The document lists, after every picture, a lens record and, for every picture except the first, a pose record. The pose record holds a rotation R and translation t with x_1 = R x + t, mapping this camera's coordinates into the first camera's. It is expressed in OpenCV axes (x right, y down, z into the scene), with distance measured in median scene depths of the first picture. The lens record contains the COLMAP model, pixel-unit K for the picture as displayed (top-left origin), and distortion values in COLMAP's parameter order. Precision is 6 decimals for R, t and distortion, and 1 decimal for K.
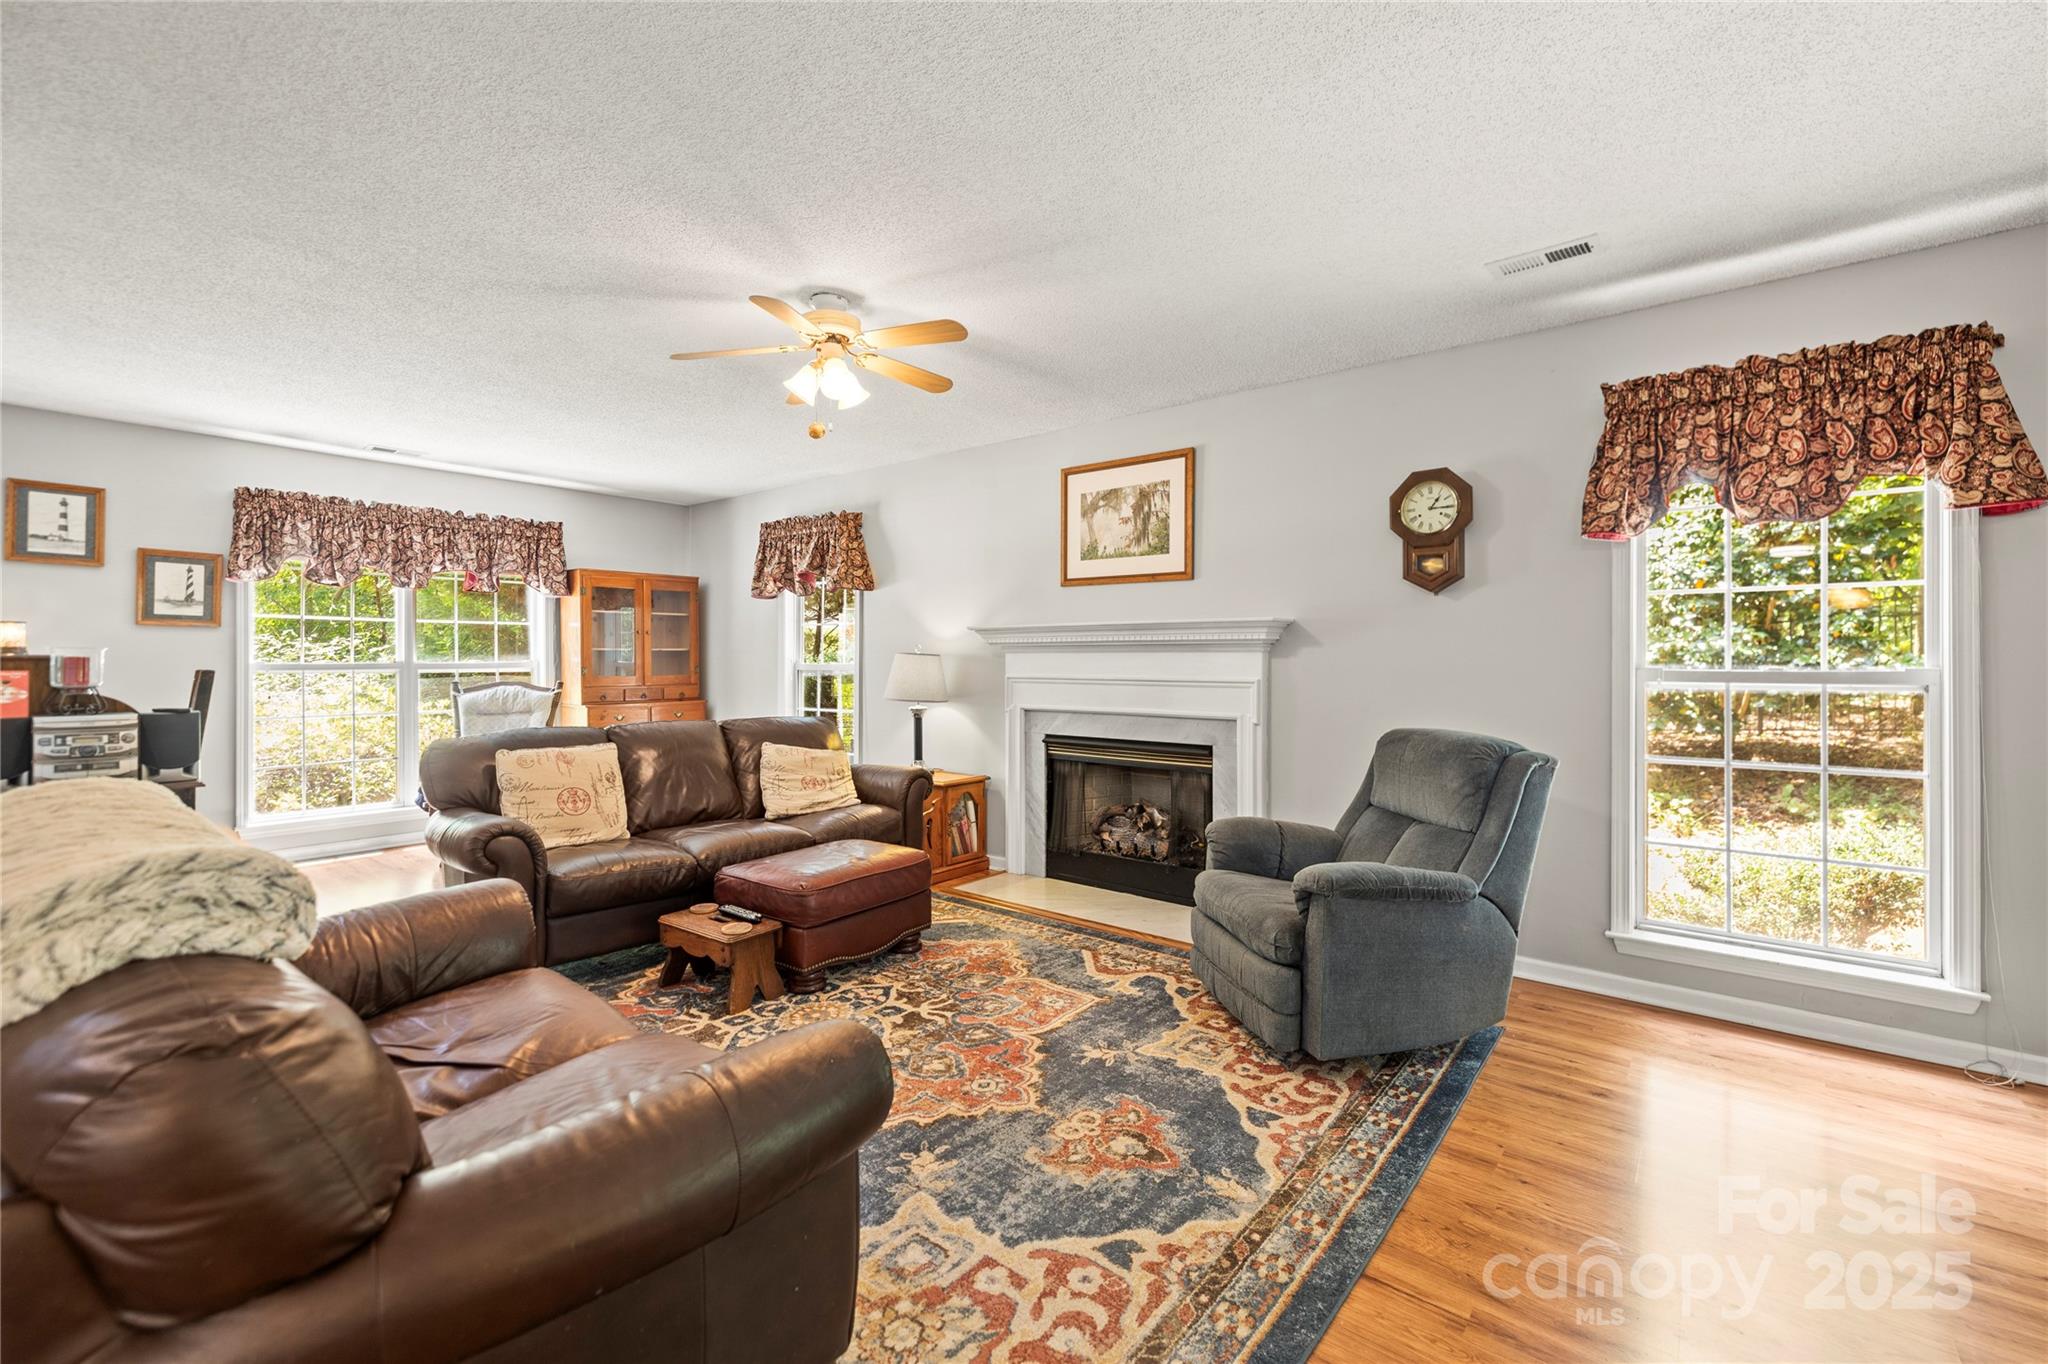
lens RADIAL K [[861.8, 0, 1016.9], [0, 861.8, 657.7], [0, 0, 1]] dist [0.008071, -0.000098]
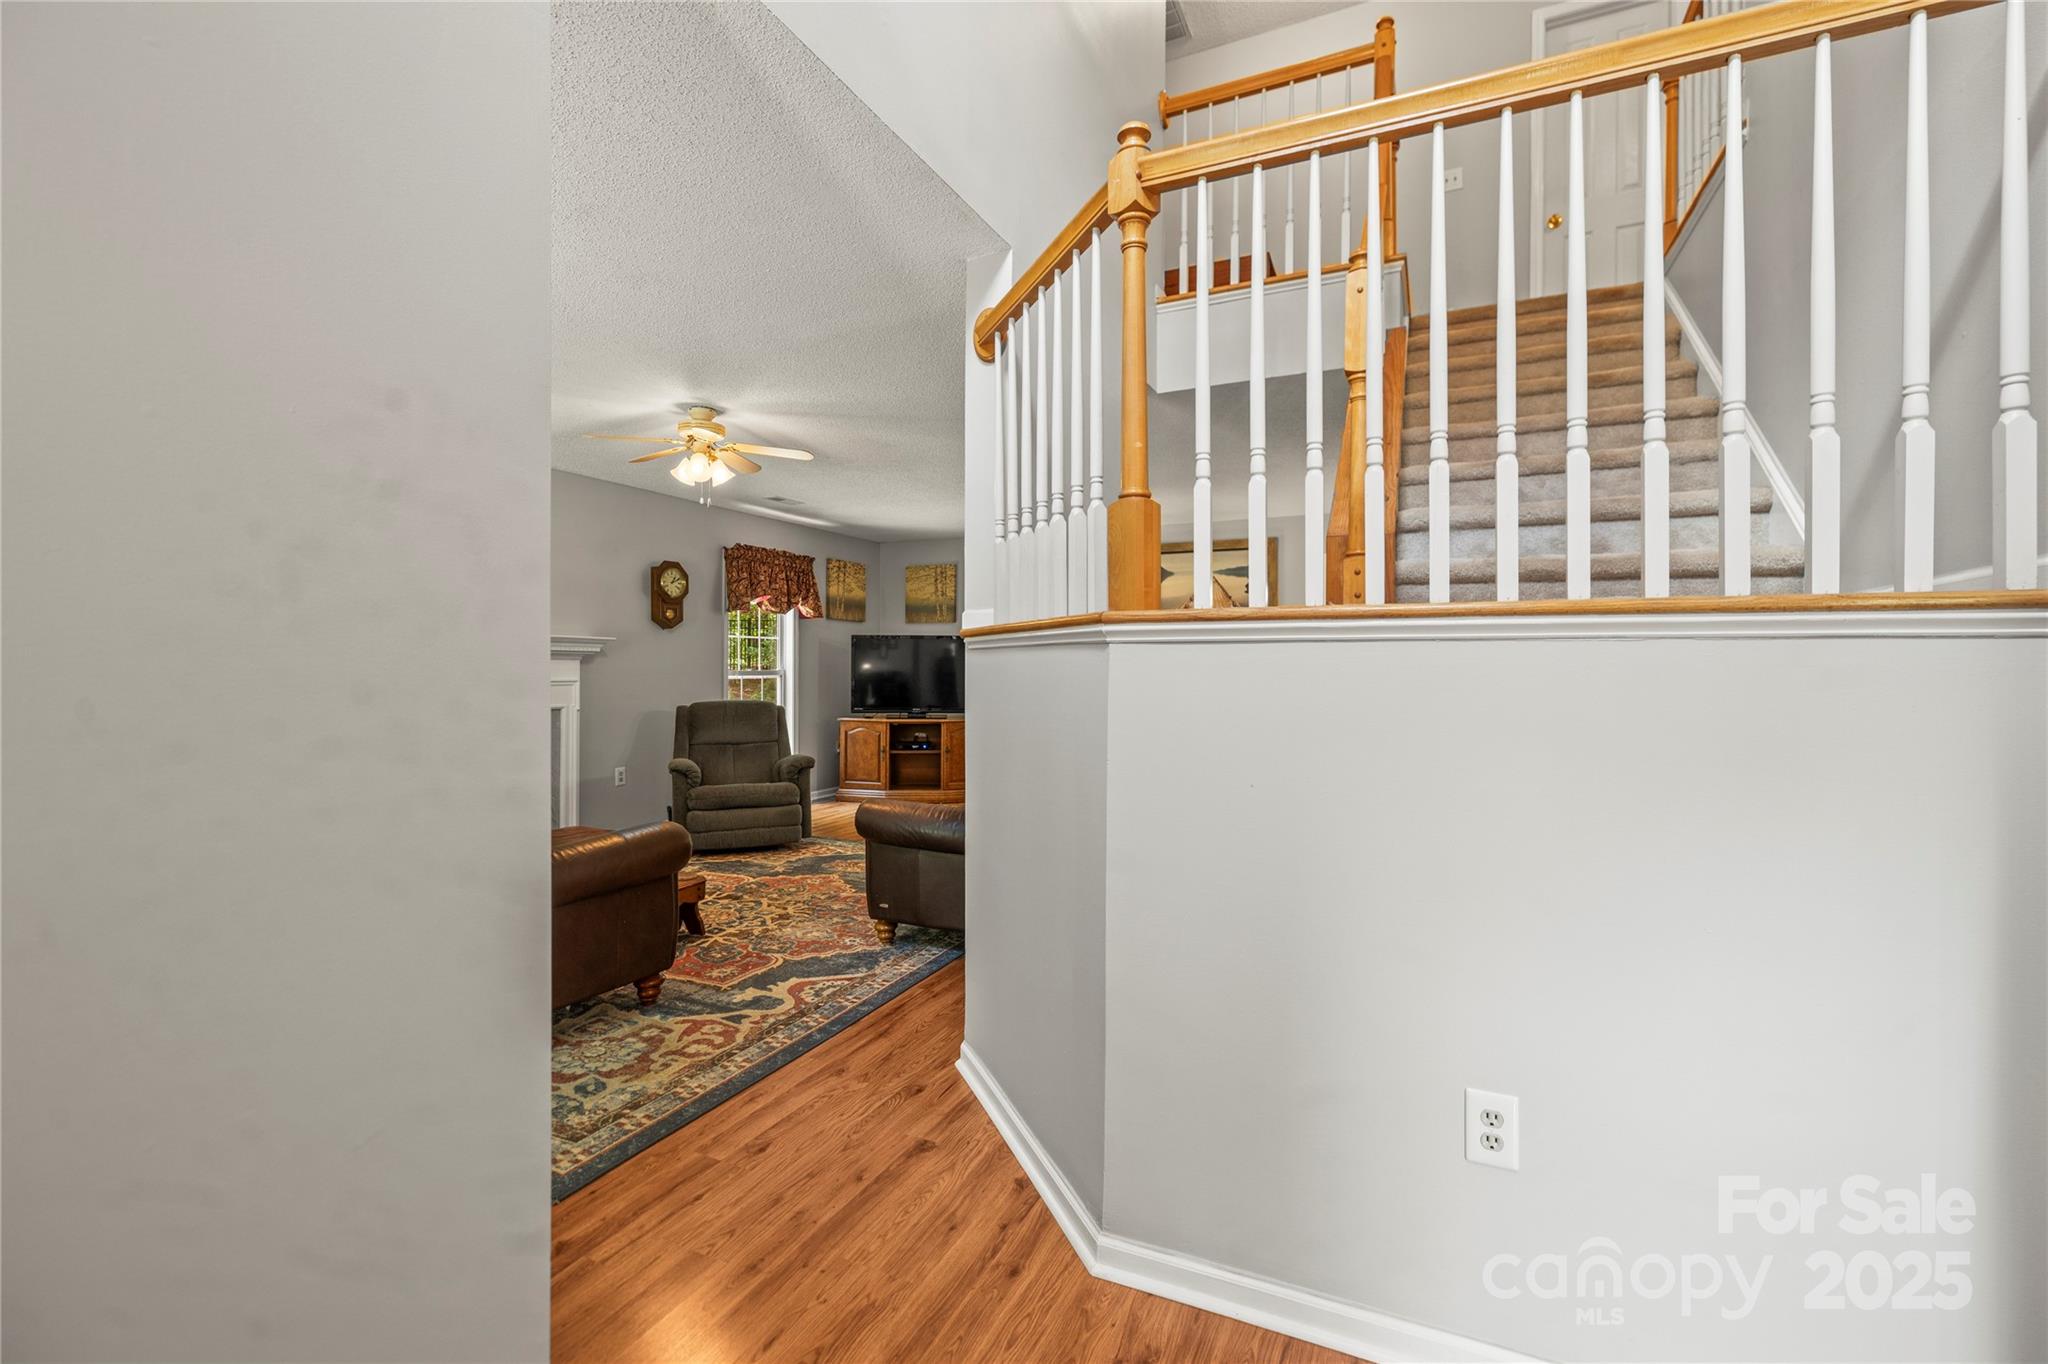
lens RADIAL K [[866.0, 0, 1024.6], [0, 866.0, 666.5], [0, 0, 1]] dist [-0.003223, -0.000605]
pose [[-0.237973, -0.000985, 0.971271, -1.266185], [-0.006506, 0.999979, -0.000580, 0.000156], [-0.971250, -0.006457, -0.237975, 0.613006]]
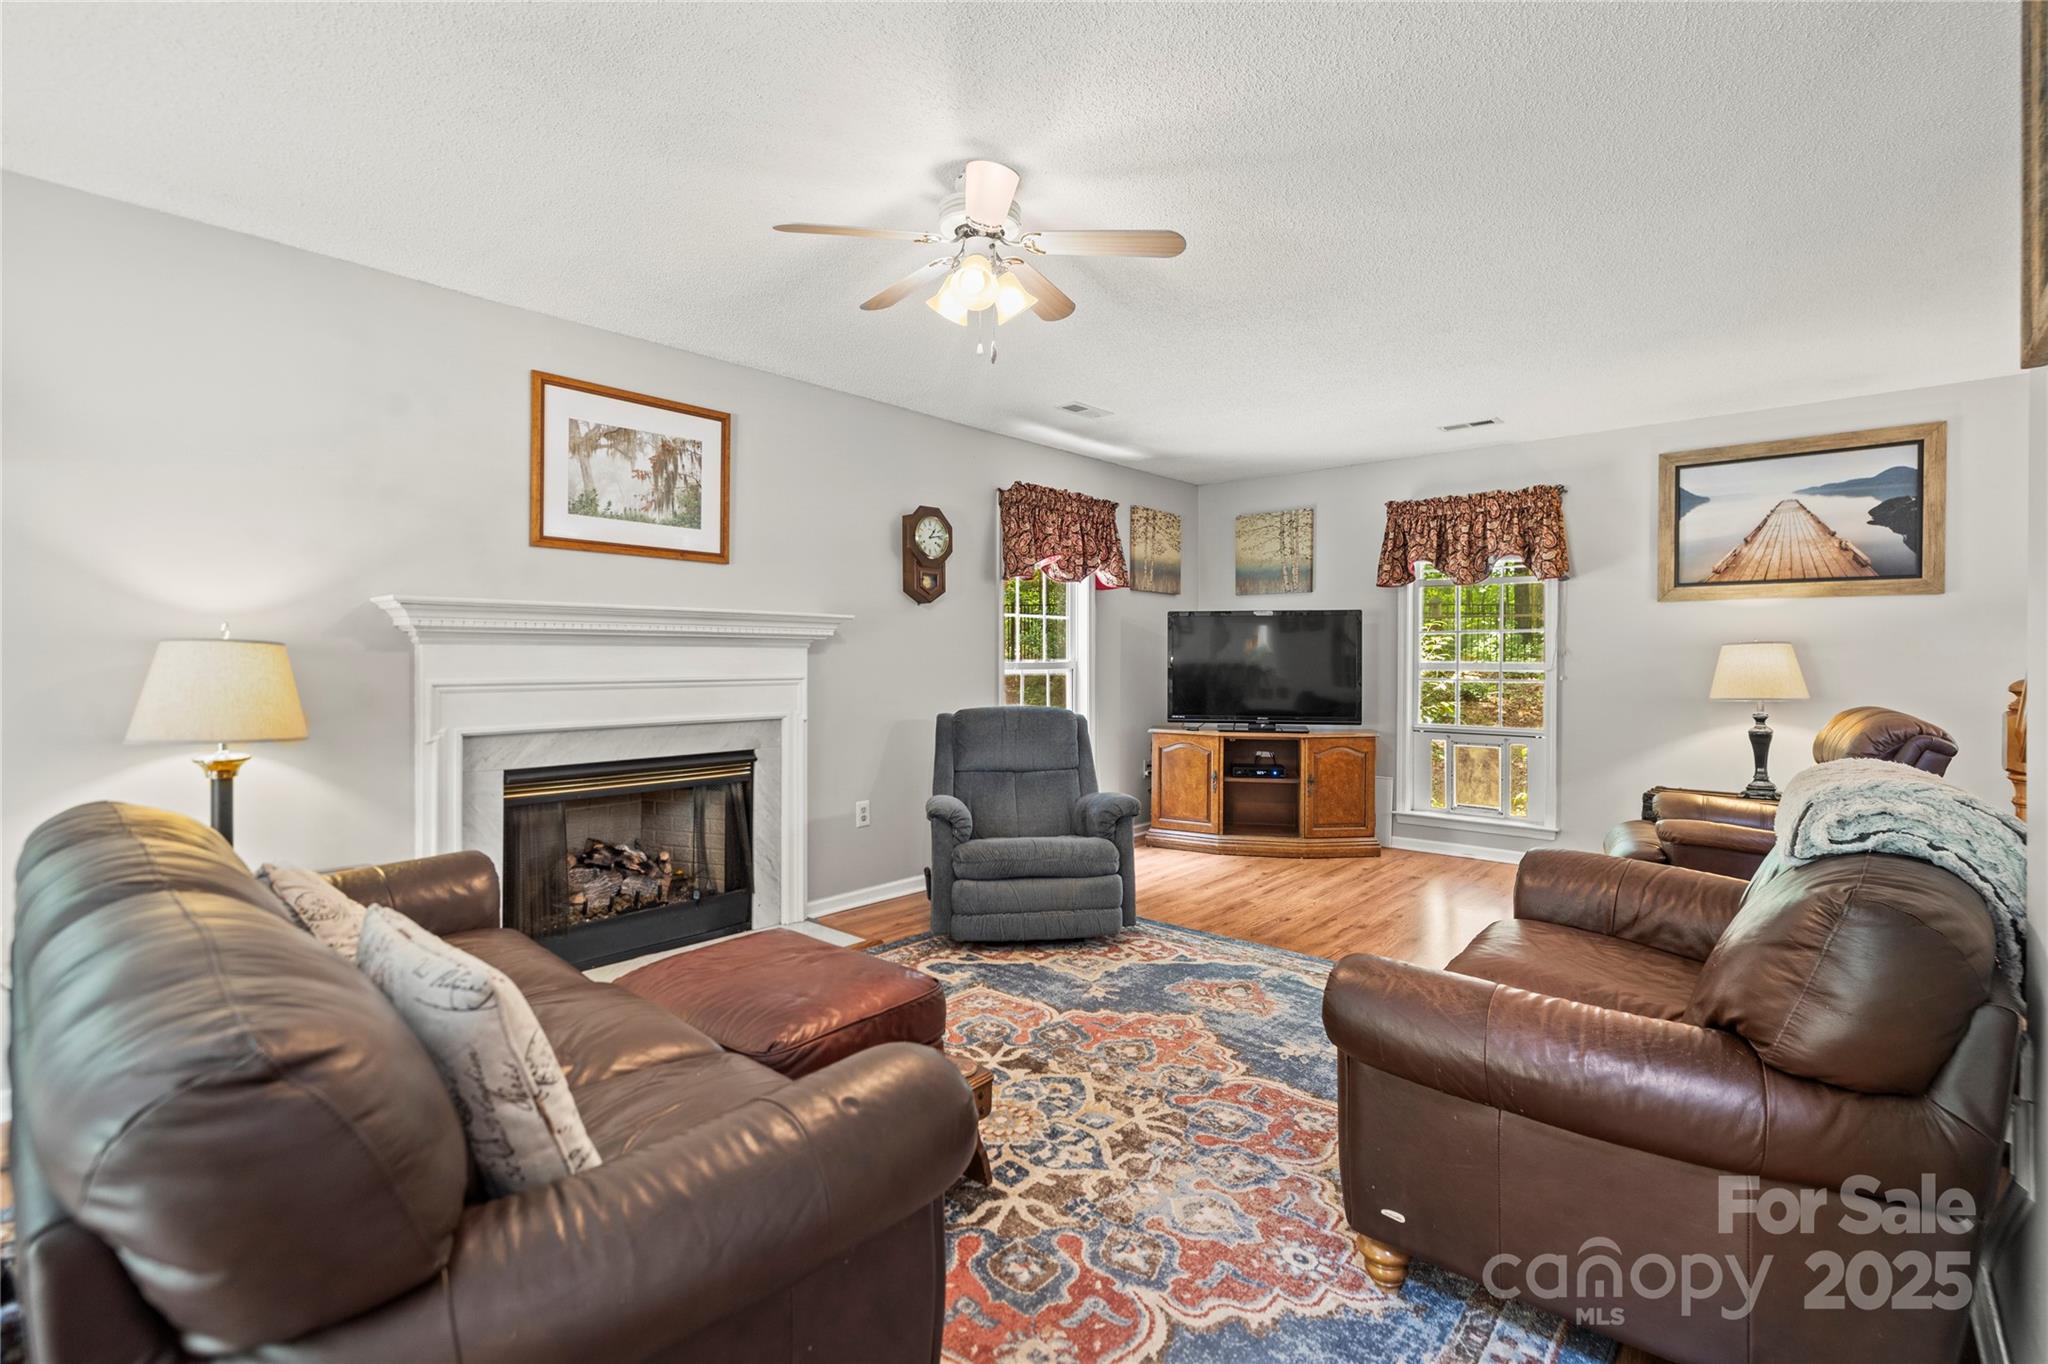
lens RADIAL K [[927.4, 0, 1032.3], [0, 927.4, 667.0], [0, 0, 1]] dist [-0.001616, 0.000009]
pose [[0.039027, -0.011845, 0.999168, -0.763730], [-0.003829, 0.999921, 0.012003, 0.001717], [-0.999231, -0.004294, 0.038979, 0.685357]]
